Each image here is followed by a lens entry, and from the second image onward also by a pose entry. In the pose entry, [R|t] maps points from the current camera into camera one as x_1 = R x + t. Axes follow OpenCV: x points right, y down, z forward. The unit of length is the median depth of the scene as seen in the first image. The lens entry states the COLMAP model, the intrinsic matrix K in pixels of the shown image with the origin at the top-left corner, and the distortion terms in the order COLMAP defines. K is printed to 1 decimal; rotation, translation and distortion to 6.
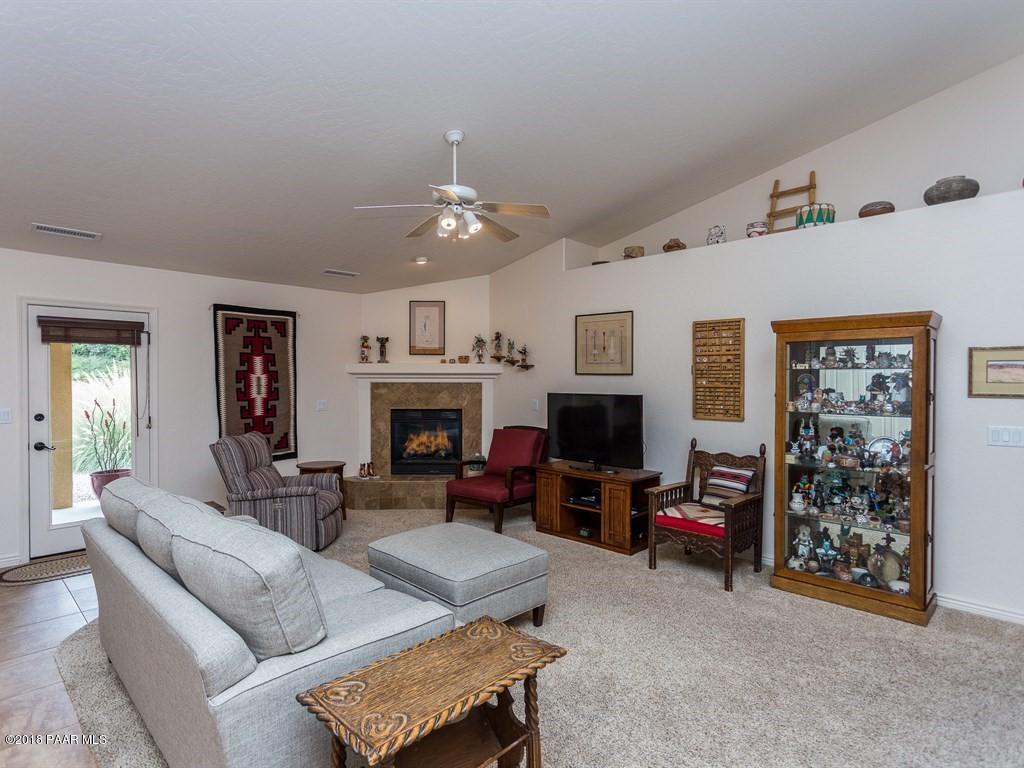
lens RADIAL K [[543.6, 0, 512.0], [0, 543.6, 384.0], [0, 0, 1]] dist [0.001970, 0.000337]
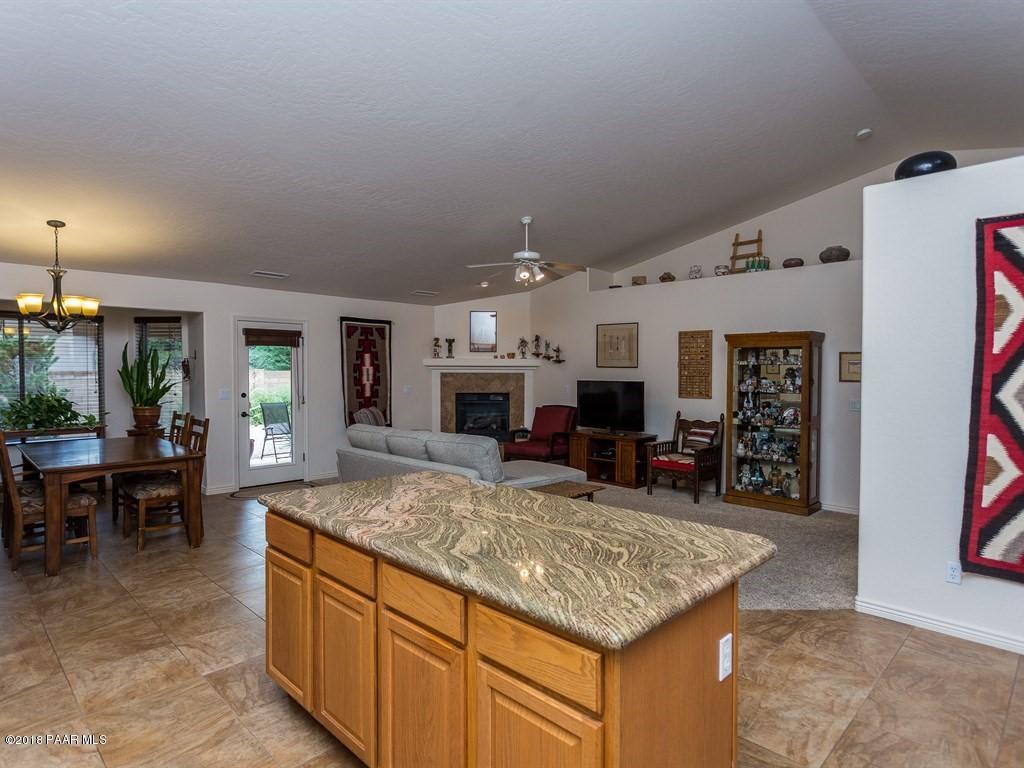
lens RADIAL K [[575.1, 0, 512.0], [0, 575.1, 384.0], [0, 0, 1]] dist [-0.001548, 0.000001]
pose [[0.999988, 0.002137, -0.004467, -0.101340], [-0.002070, 0.999886, 0.014971, 0.004211], [0.004499, -0.014961, 0.999878, -0.511552]]
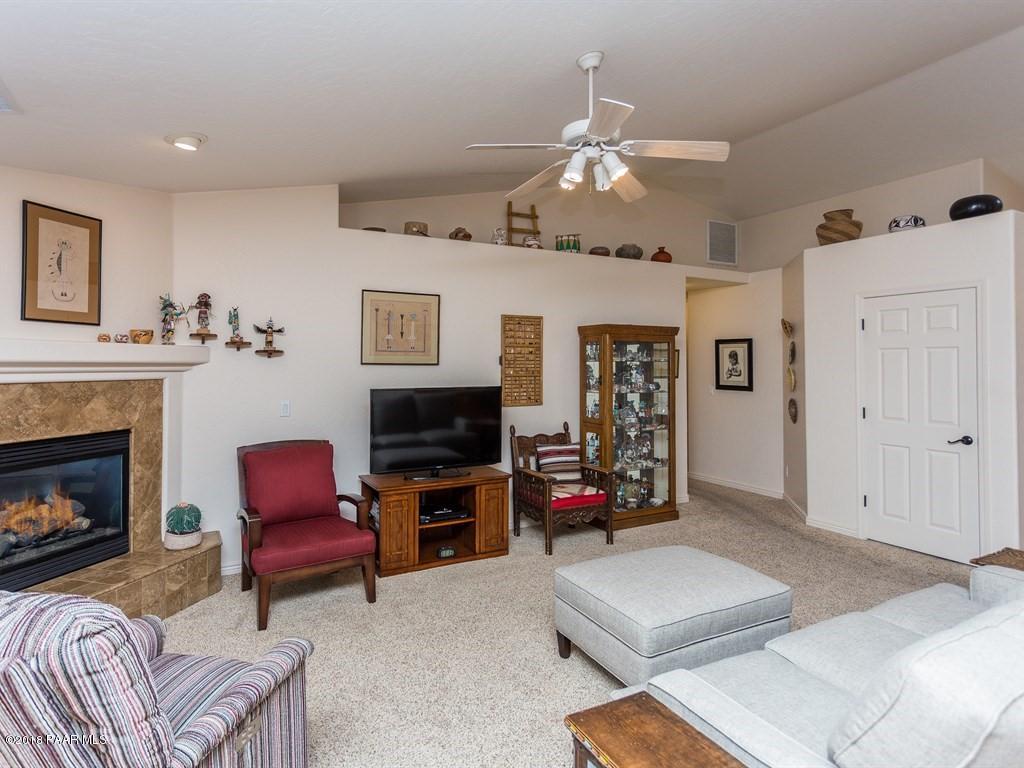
lens RADIAL K [[556.4, 0, 510.2], [0, 556.4, 350.7], [0, 0, 1]] dist [-0.001852, -0.000277]
pose [[0.307412, 0.021879, 0.951325, -0.636358], [0.013355, 0.999538, -0.027304, -0.013756], [-0.951483, 0.021098, 0.306978, 0.608375]]
